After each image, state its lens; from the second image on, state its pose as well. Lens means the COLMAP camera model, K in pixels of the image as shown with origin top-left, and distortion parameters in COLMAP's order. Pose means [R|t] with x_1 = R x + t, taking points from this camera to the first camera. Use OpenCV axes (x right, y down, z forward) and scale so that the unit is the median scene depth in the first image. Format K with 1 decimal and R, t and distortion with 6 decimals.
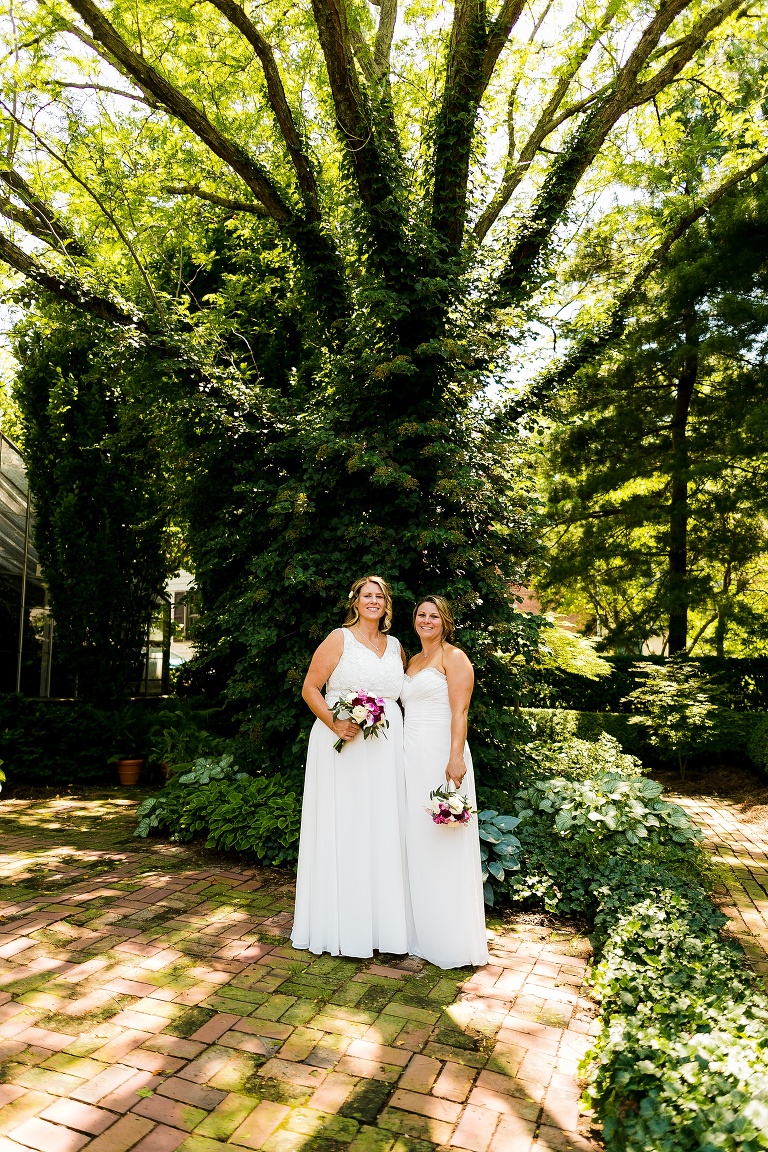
lens RADIAL K [[797.0, 0, 384.0], [0, 797.0, 576.0], [0, 0, 1]] dist [0.001799, -0.007989]
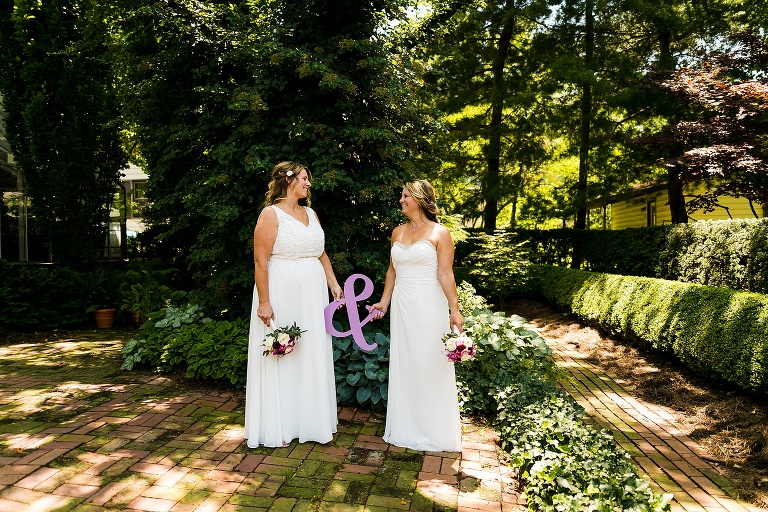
lens RADIAL K [[531.3, 0, 379.3], [0, 531.3, 260.3], [0, 0, 1]] dist [0.001799, -0.007989]
pose [[0.978510, -0.013378, 0.205766, -0.080882], [-0.019183, 0.987660, 0.155436, 0.014764], [-0.205306, -0.156043, 0.966178, 0.123294]]
